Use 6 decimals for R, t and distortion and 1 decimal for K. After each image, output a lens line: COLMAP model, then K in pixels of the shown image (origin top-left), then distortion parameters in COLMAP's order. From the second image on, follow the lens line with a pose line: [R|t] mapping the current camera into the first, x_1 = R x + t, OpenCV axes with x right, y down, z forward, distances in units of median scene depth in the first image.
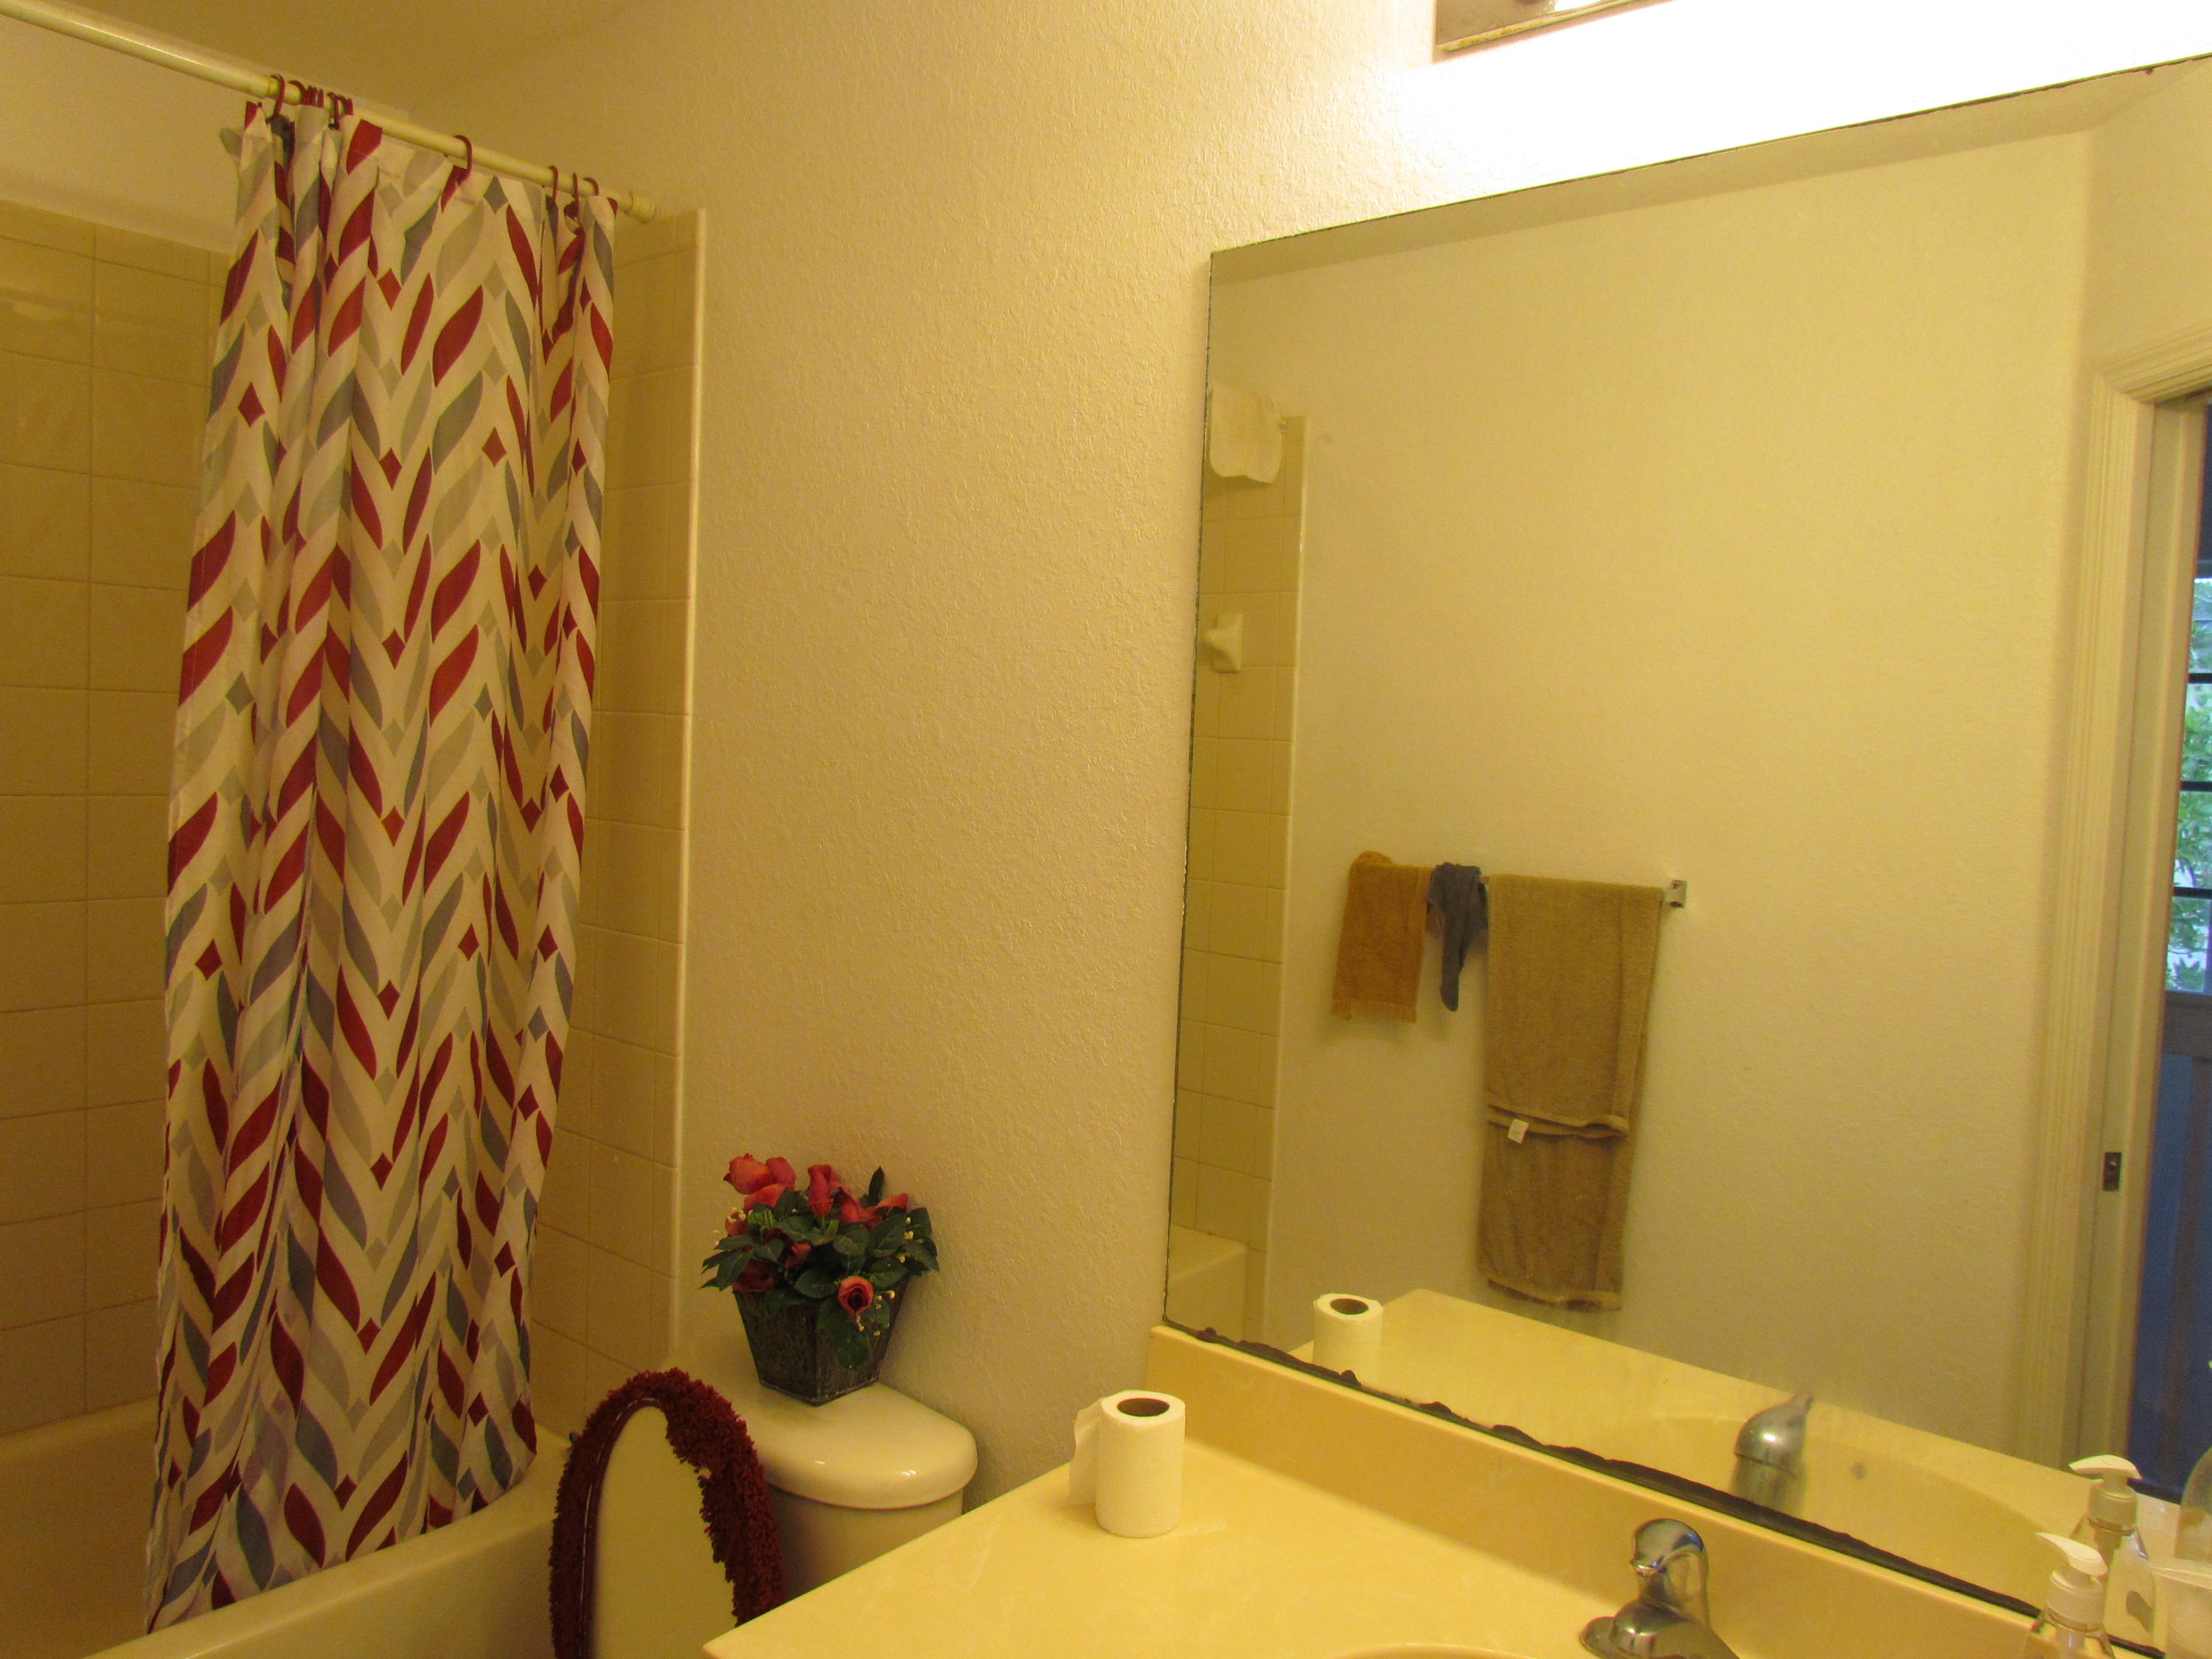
lens RADIAL K [[1558.6, 0, 1106.0], [0, 1558.6, 829.5], [0, 0, 1]] dist [-0.058631, 0.006531]
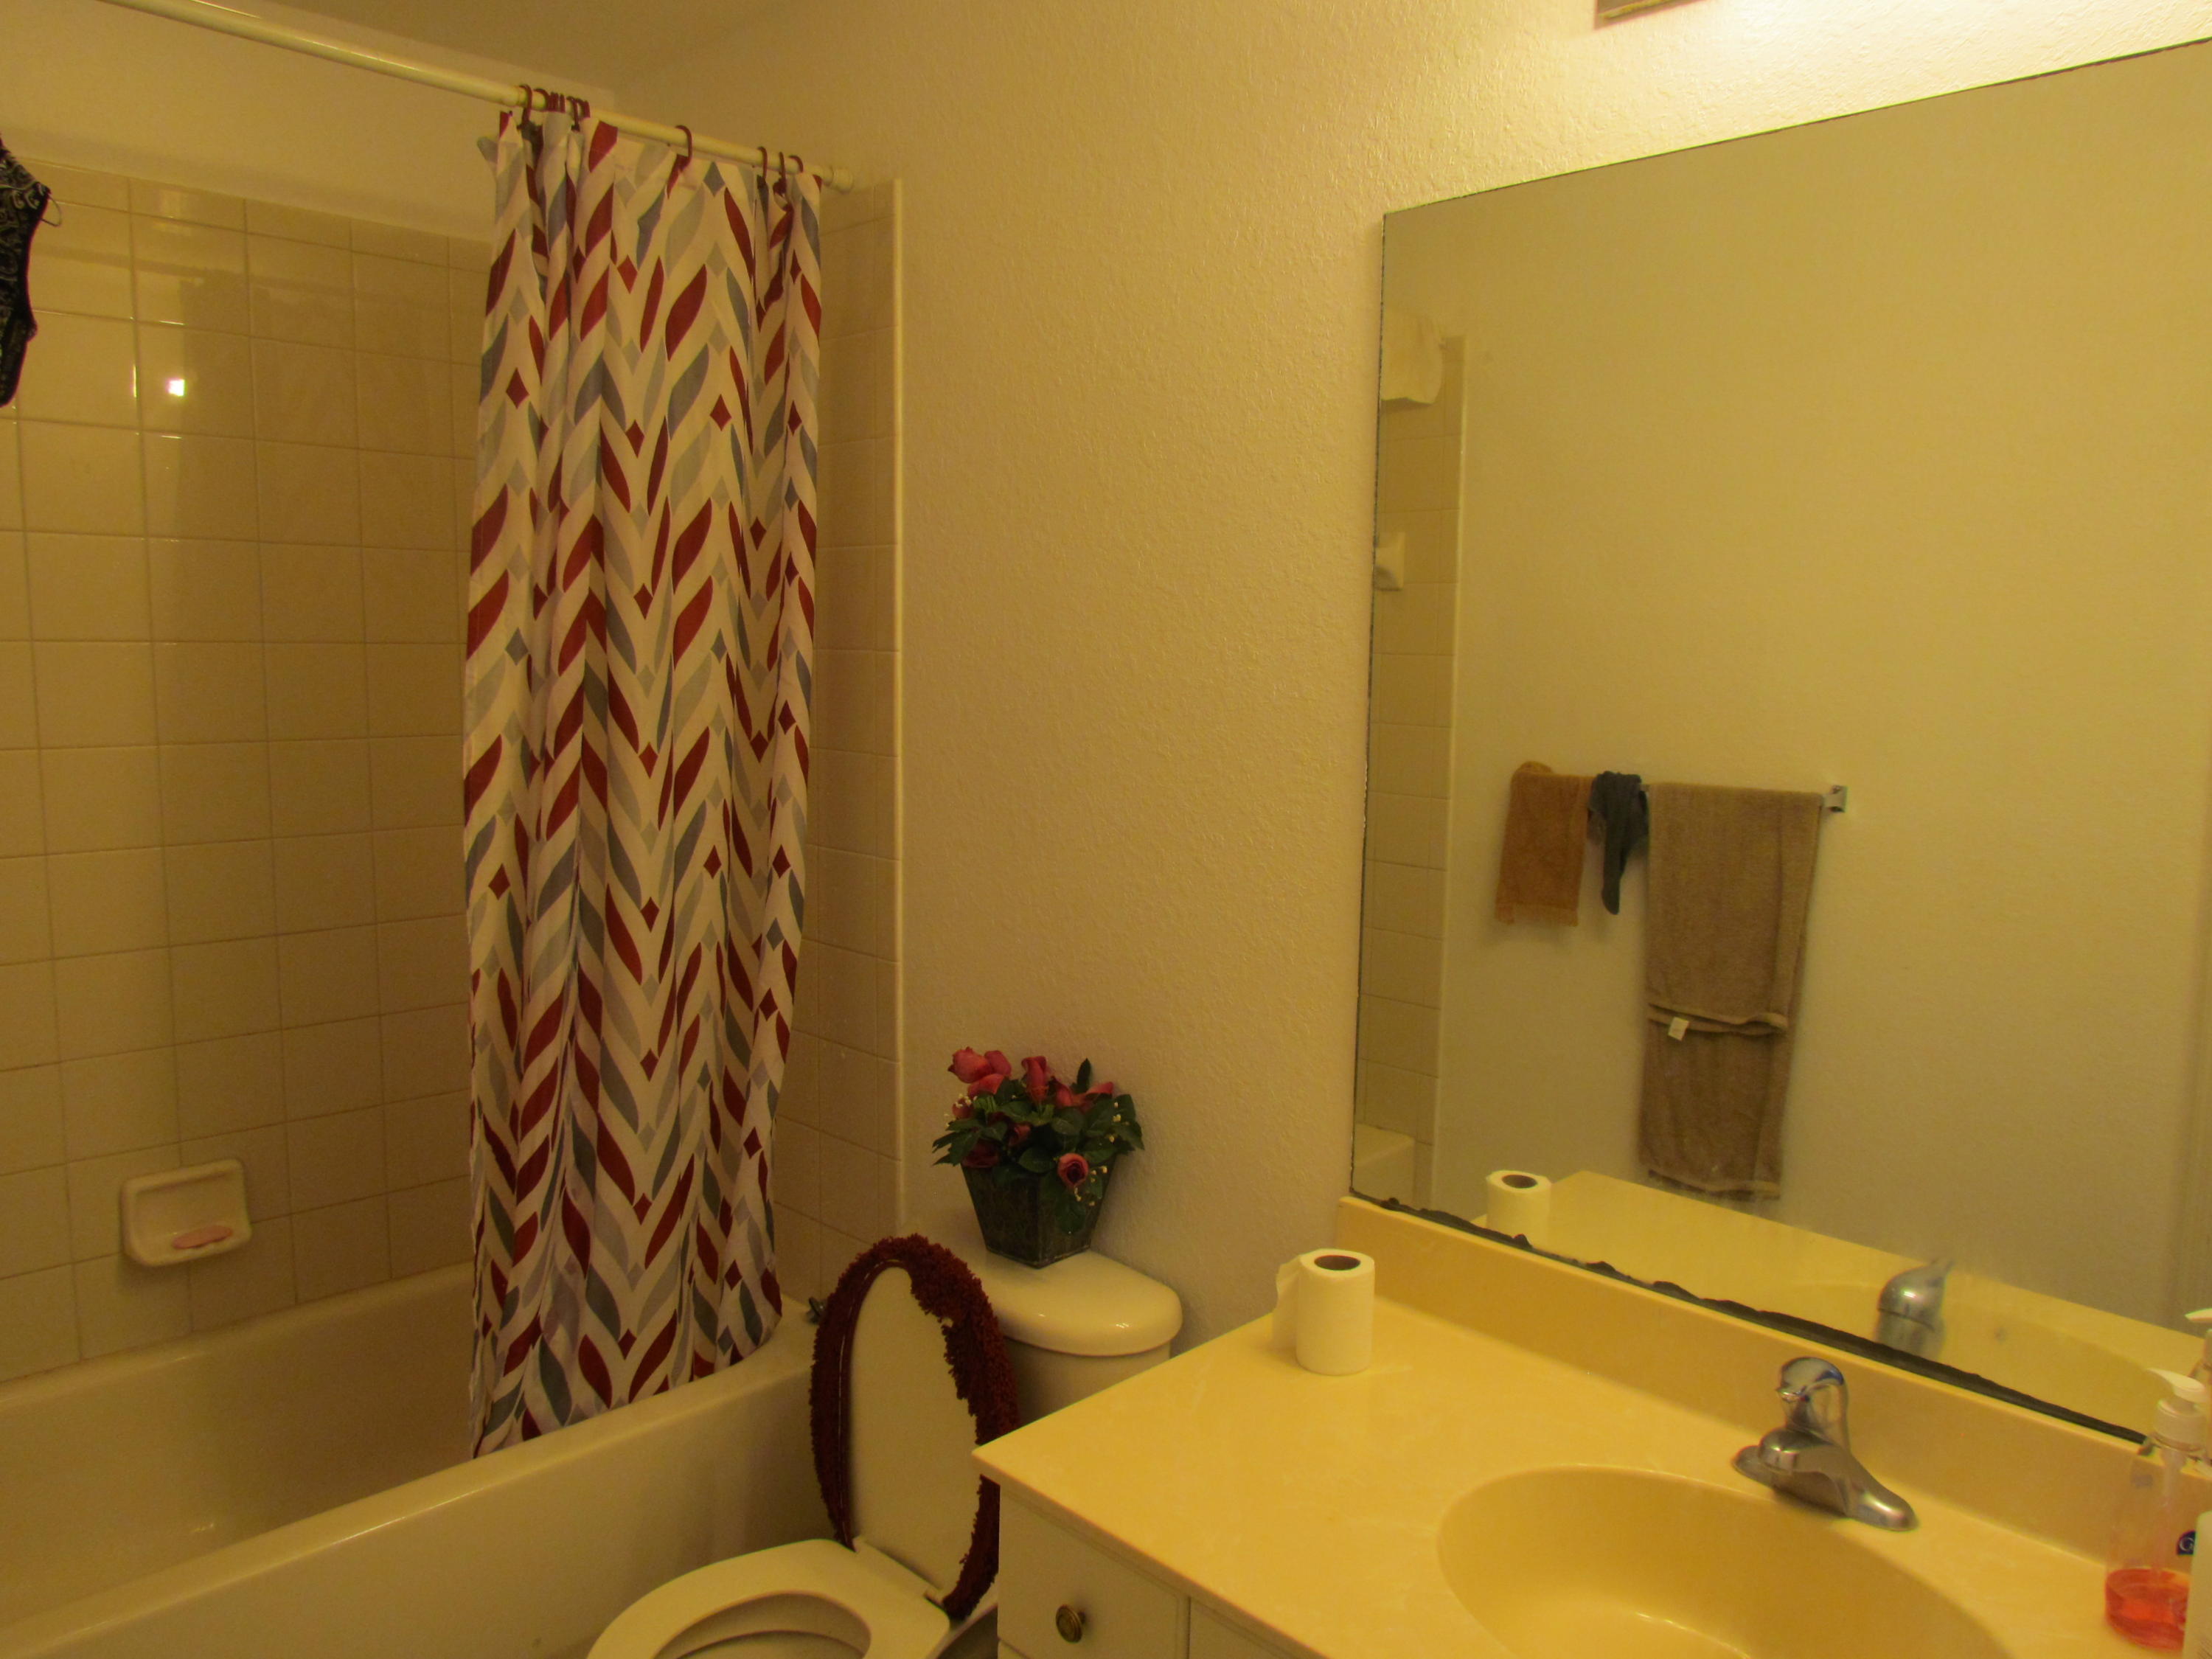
lens RADIAL K [[1556.8, 0, 1107.5], [0, 1556.8, 840.1], [0, 0, 1]] dist [-0.046609, -0.002771]
pose [[0.995304, -0.015472, -0.095552, -0.024260], [0.021562, 0.997778, 0.063039, -0.008623], [0.094365, -0.064803, 0.993426, -0.099855]]
